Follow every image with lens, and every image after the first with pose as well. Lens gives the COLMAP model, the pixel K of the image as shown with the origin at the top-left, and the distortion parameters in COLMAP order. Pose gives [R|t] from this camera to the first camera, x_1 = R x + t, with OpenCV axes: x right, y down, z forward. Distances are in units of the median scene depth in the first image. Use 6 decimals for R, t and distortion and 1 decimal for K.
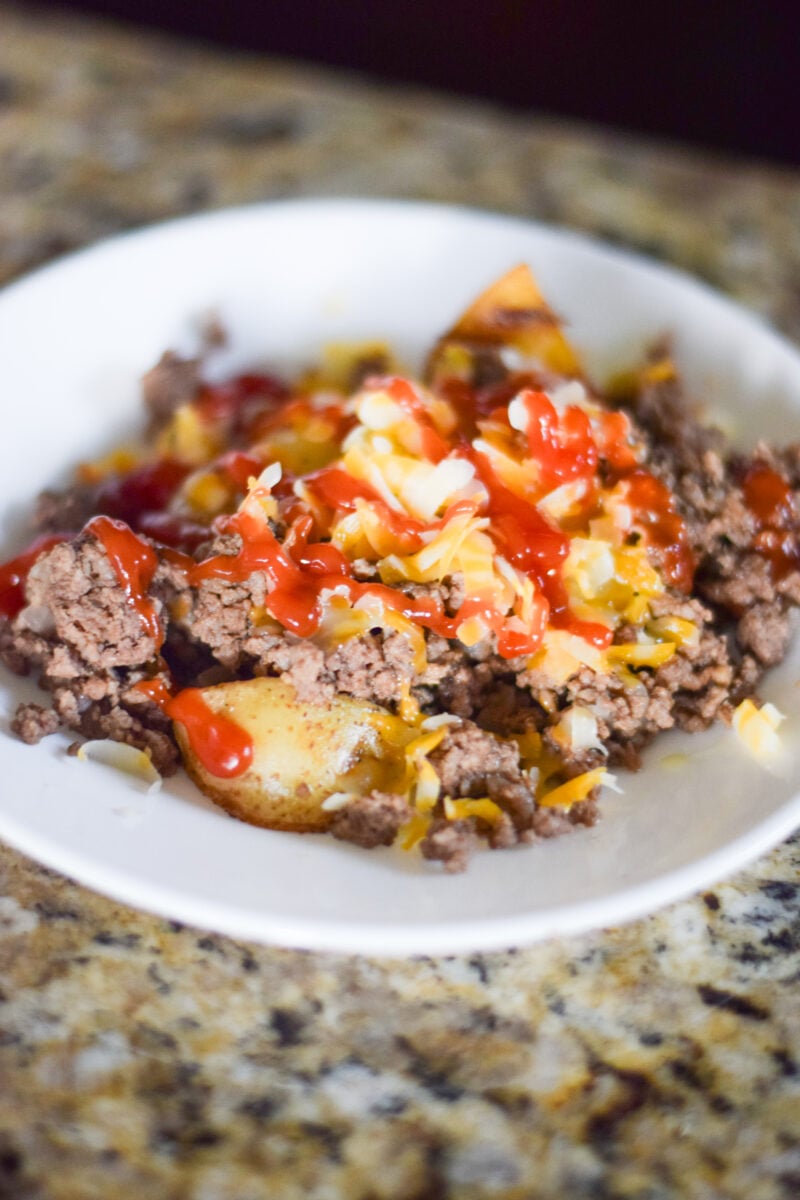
lens RADIAL K [[2973.2, 0, 400.0], [0, 2973.2, 600.0], [0, 0, 1]] dist [-0.013063, 0.989270]
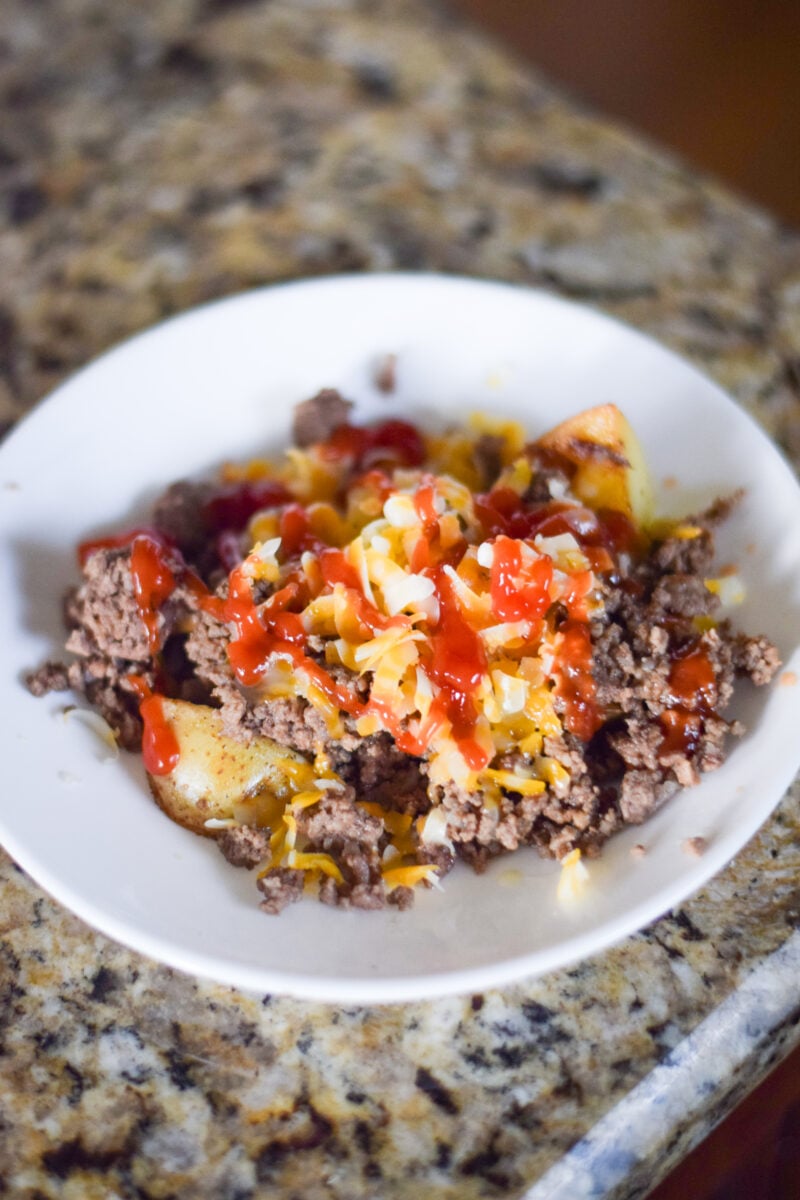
lens RADIAL K [[2973.2, 0, 400.0], [0, 2973.2, 600.0], [0, 0, 1]] dist [-0.013063, 0.989270]
pose [[0.883468, 0.307899, -0.353103, 0.445256], [-0.248613, 0.946945, 0.203684, -0.285798], [0.397083, -0.092163, 0.913143, -0.094325]]
